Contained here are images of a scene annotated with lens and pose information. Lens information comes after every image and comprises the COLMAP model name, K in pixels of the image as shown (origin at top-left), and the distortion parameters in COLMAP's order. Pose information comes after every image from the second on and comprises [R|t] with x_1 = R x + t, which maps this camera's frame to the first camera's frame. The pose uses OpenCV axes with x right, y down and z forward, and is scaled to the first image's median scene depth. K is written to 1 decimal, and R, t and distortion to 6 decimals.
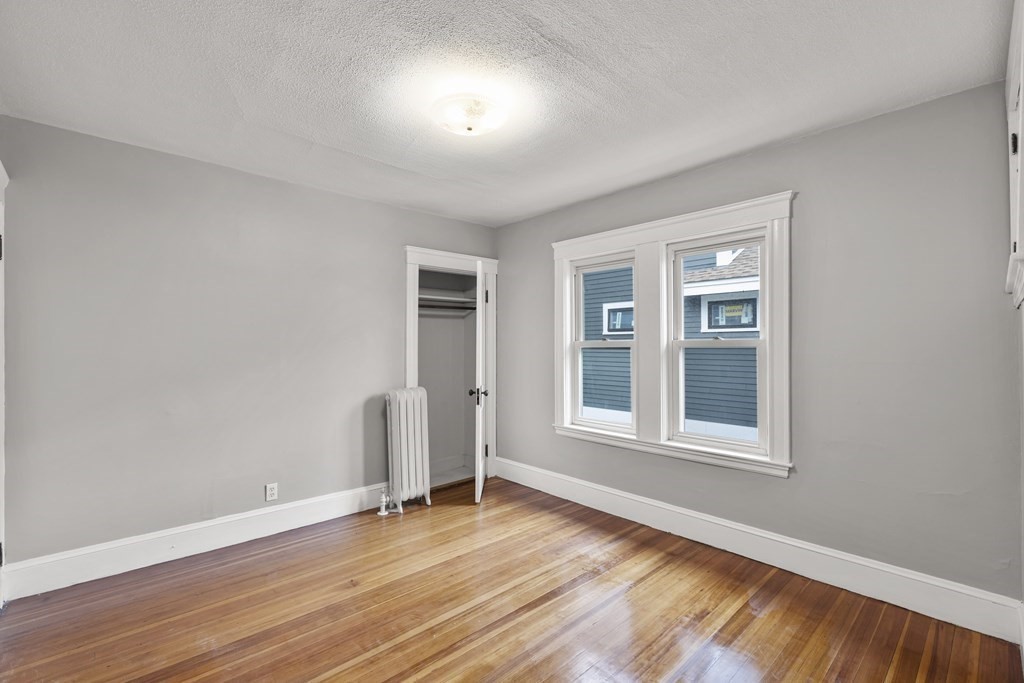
lens RADIAL K [[453.6, 0, 512.0], [0, 453.6, 341.5], [0, 0, 1]] dist [-0.000127, 0.000120]
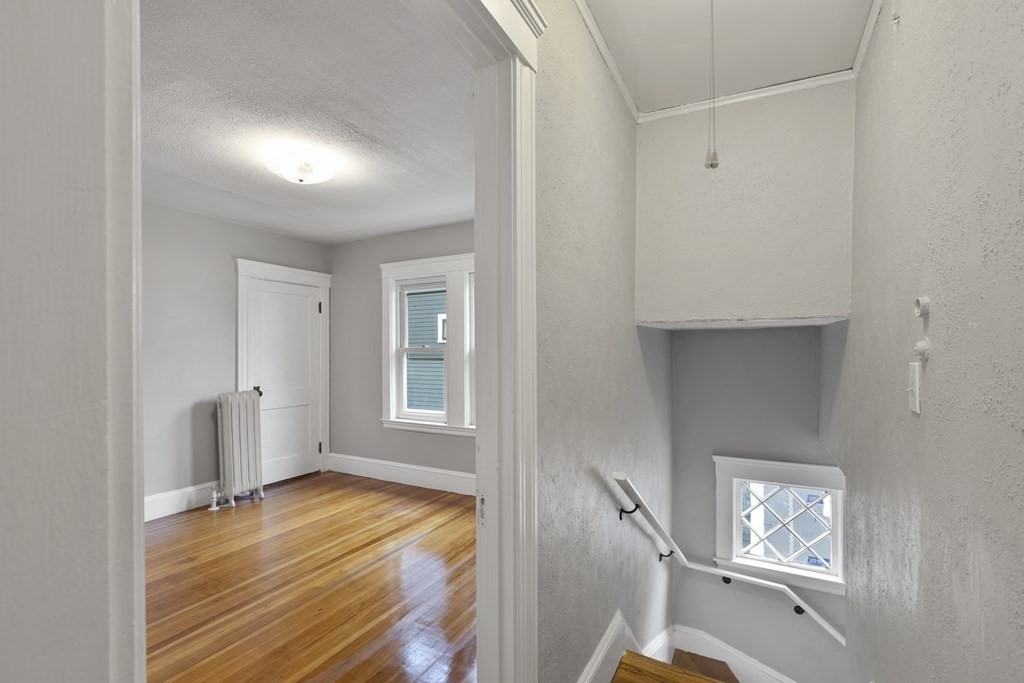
lens RADIAL K [[458.3, 0, 513.0], [0, 458.3, 354.1], [0, 0, 1]] dist [0.003561, 0.000503]
pose [[0.944921, -0.001208, 0.327296, 0.030590], [-0.002152, 0.999949, 0.009902, 0.002387], [-0.327291, -0.010061, 0.944870, -0.273928]]
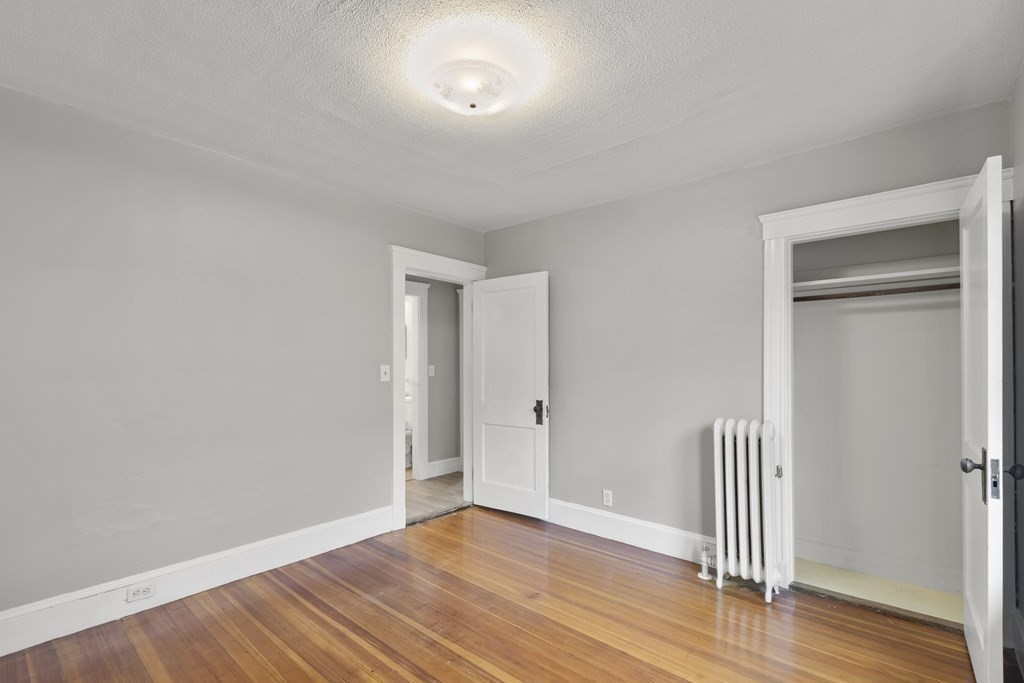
lens RADIAL K [[458.3, 0, 513.0], [0, 458.3, 354.1], [0, 0, 1]] dist [0.003561, 0.000503]
pose [[0.117858, -0.022280, -0.992780, 0.511891], [0.007416, 0.999740, -0.021556, 0.015162], [0.993003, -0.004821, 0.117993, 0.643021]]
